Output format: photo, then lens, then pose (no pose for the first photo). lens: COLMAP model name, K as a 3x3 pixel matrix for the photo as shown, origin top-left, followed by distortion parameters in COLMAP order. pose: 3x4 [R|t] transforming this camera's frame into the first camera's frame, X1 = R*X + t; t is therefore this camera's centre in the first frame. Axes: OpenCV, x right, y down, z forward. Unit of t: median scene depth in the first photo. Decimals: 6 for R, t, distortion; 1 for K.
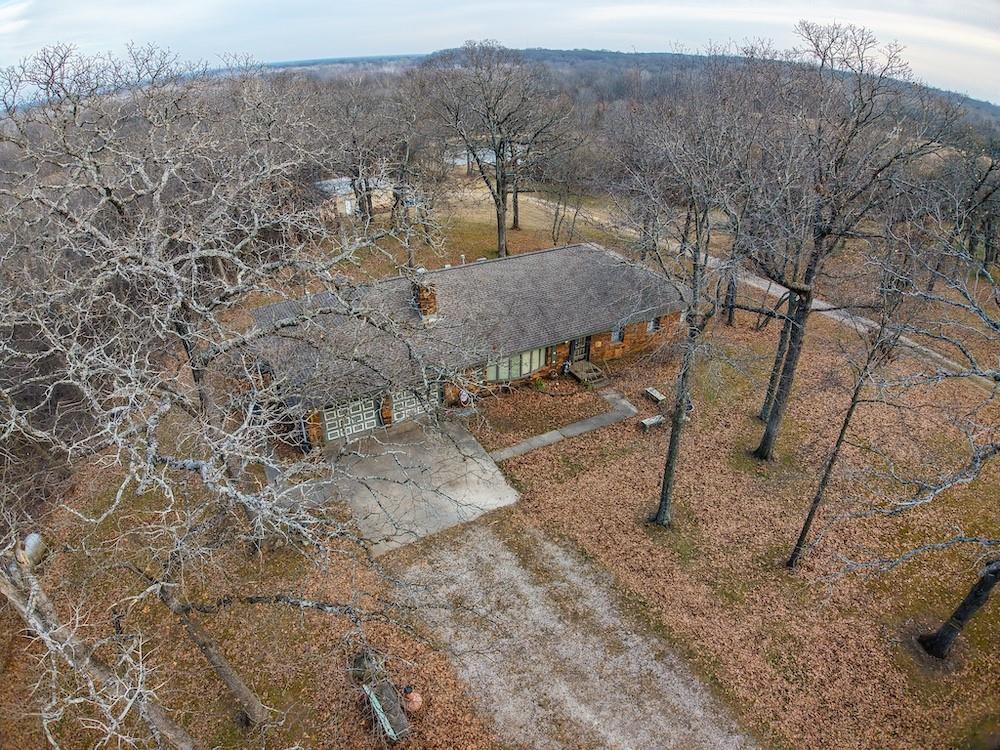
lens RADIAL K [[576.8, 0, 500.8], [0, 576.8, 381.3], [0, 0, 1]] dist [-0.171825, 0.019068]
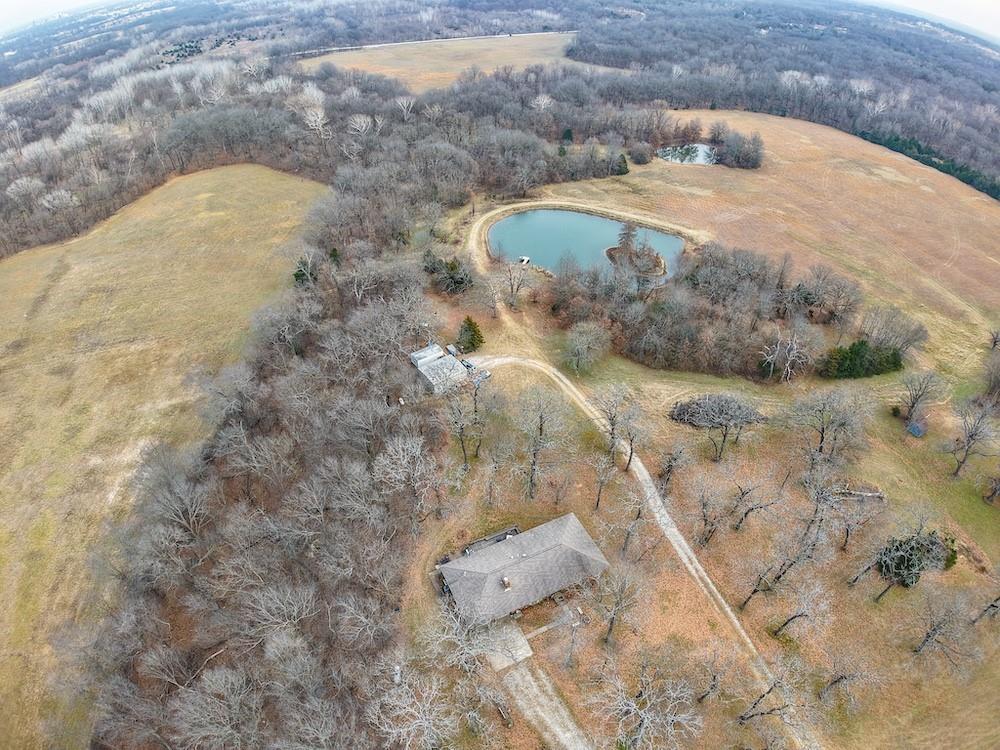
lens RADIAL K [[576.8, 0, 495.9], [0, 576.8, 377.9], [0, 0, 1]] dist [-0.171825, 0.019068]
pose [[0.997991, 0.038205, -0.050542, -0.098345], [-0.030547, 0.989041, 0.144443, -2.168339], [0.055506, -0.142609, 0.988221, -2.402789]]
